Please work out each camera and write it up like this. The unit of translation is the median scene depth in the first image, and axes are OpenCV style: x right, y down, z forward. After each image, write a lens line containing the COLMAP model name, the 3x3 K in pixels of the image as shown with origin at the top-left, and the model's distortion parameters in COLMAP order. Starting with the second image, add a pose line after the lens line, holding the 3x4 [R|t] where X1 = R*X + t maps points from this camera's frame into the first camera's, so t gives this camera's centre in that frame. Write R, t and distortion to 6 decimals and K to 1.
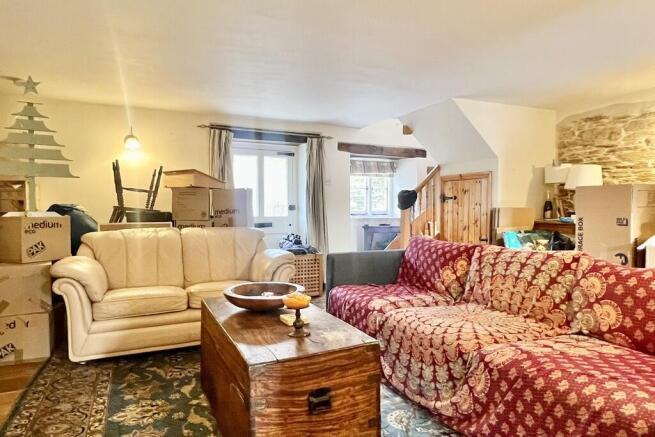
lens RADIAL K [[405.9, 0, 327.5], [0, 405.9, 218.5], [0, 0, 1]] dist [0.000974, -0.000070]
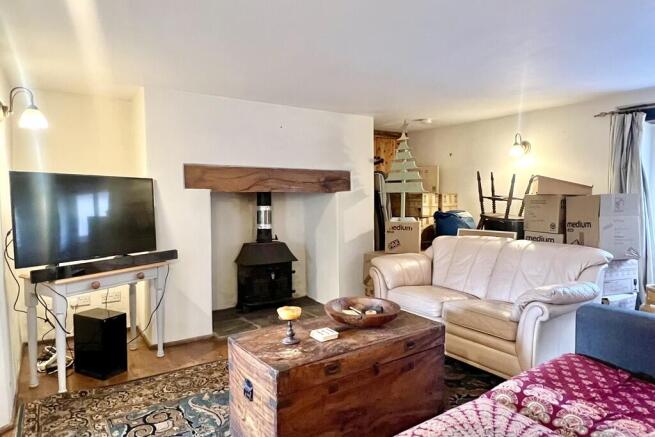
lens RADIAL K [[405.9, 0, 327.5], [0, 405.9, 218.5], [0, 0, 1]] dist [0.000974, -0.000070]
pose [[0.146736, 0.049377, -0.987943, 0.504656], [-0.023923, 0.998638, 0.046359, -0.058777], [0.988886, 0.016832, 0.147717, 0.428346]]
